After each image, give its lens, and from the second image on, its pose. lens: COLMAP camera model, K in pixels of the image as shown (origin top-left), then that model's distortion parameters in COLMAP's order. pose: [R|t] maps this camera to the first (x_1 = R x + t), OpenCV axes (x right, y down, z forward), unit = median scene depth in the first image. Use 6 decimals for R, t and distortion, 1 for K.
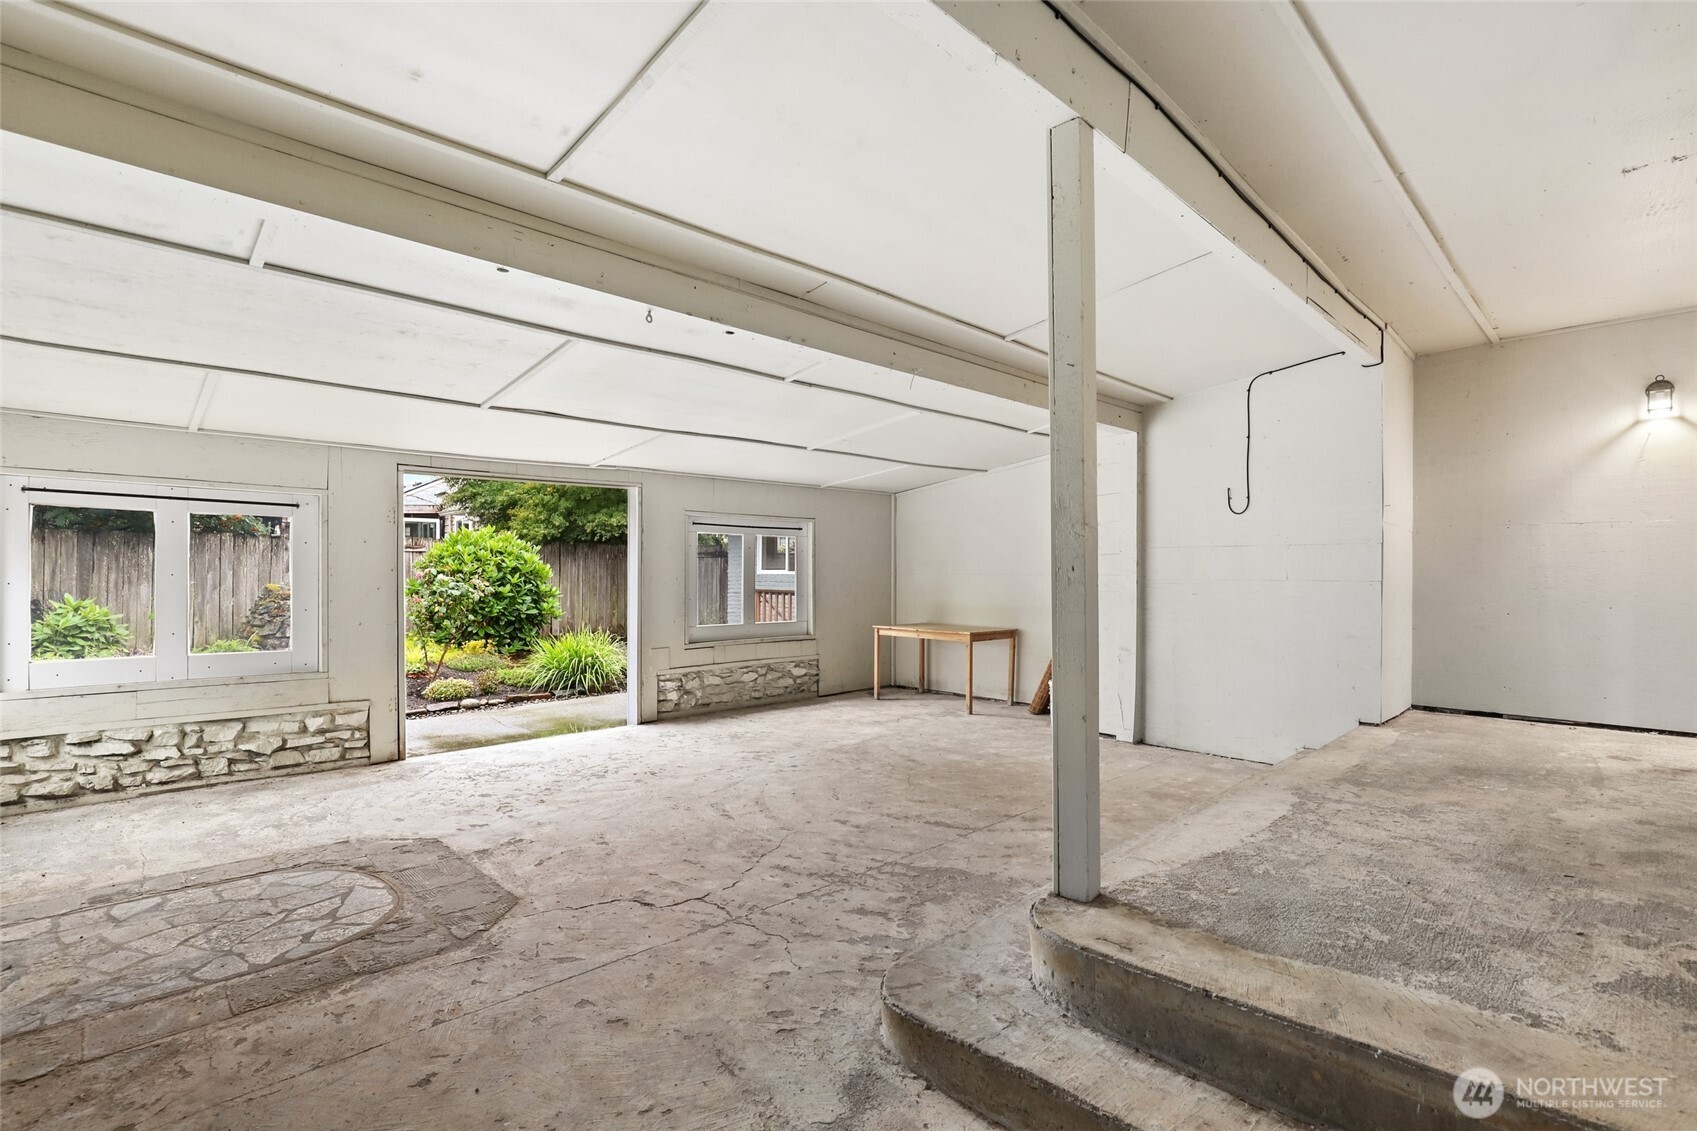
lens RADIAL K [[792.5, 0, 860.8], [0, 792.5, 580.1], [0, 0, 1]] dist [-0.017247, 0.001010]
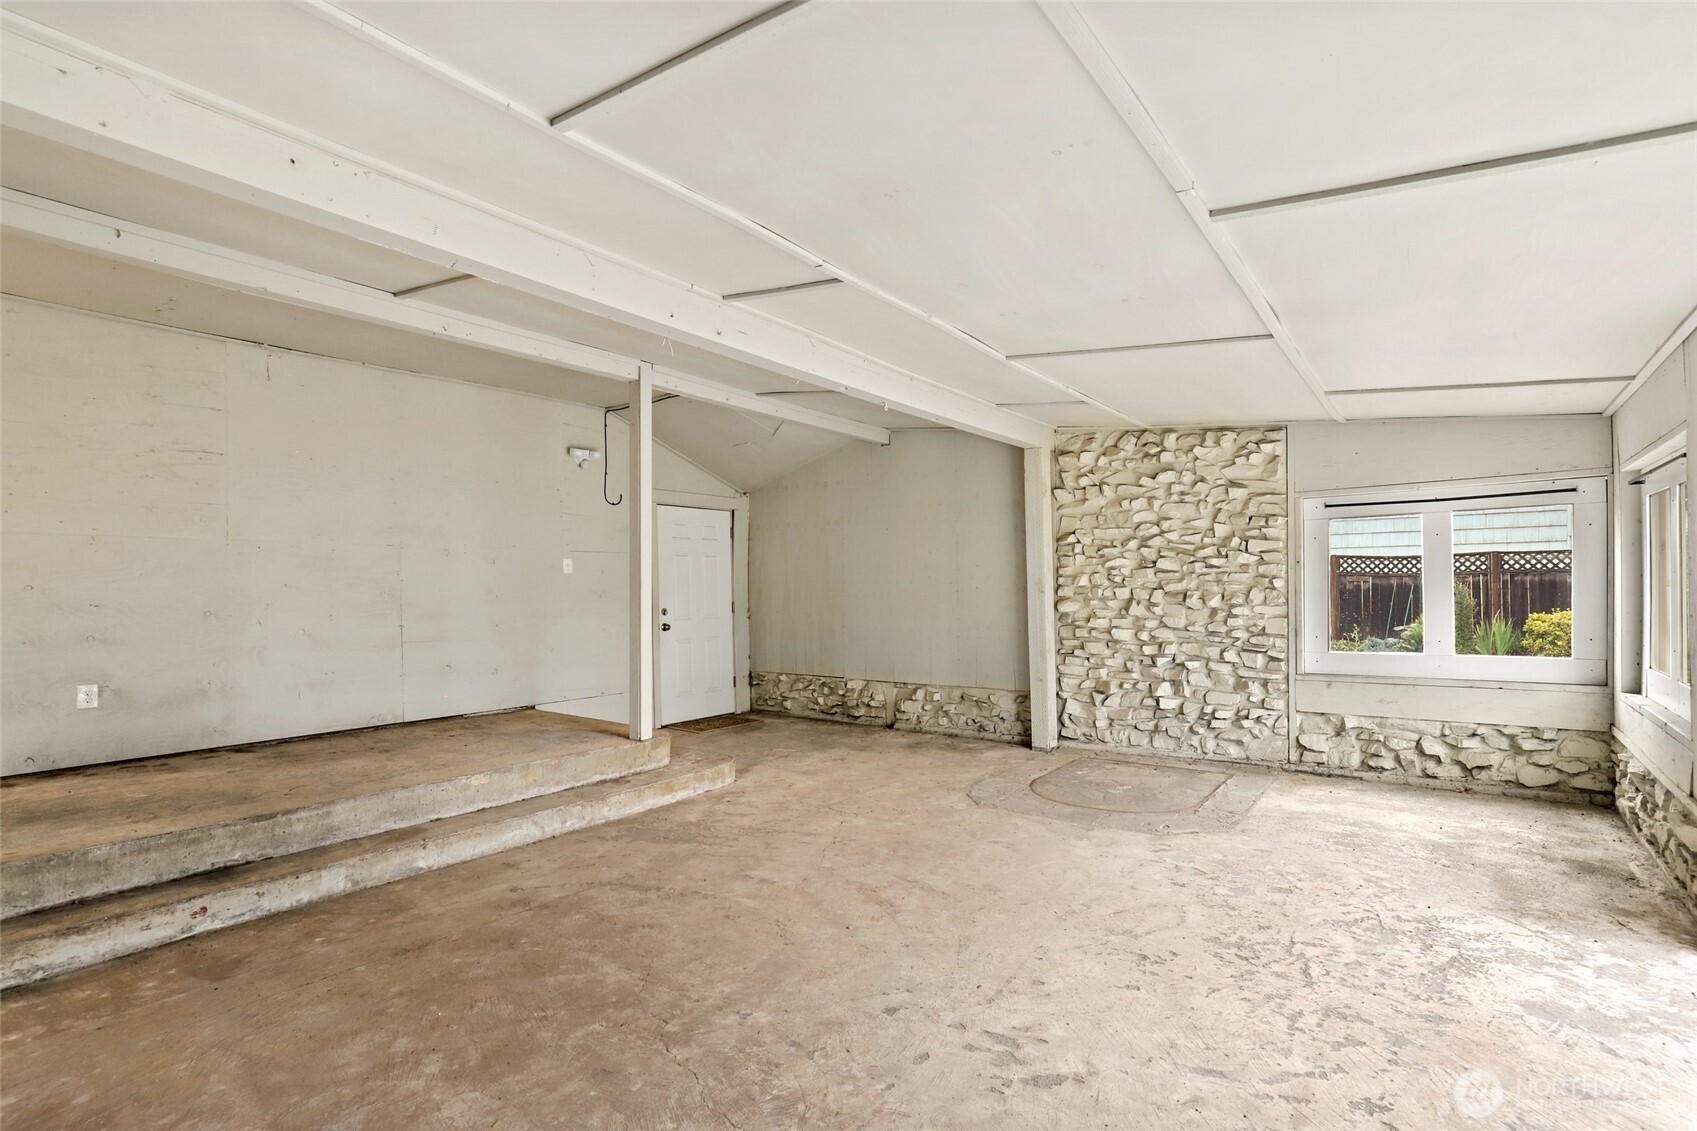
lens RADIAL K [[792.5, 0, 860.8], [0, 792.5, 580.1], [0, 0, 1]] dist [-0.017247, 0.001010]
pose [[-0.989968, 0.012161, -0.140768, -0.010555], [0.013592, 0.999865, -0.009211, -0.001412], [0.140637, -0.011032, -0.990000, 1.846630]]
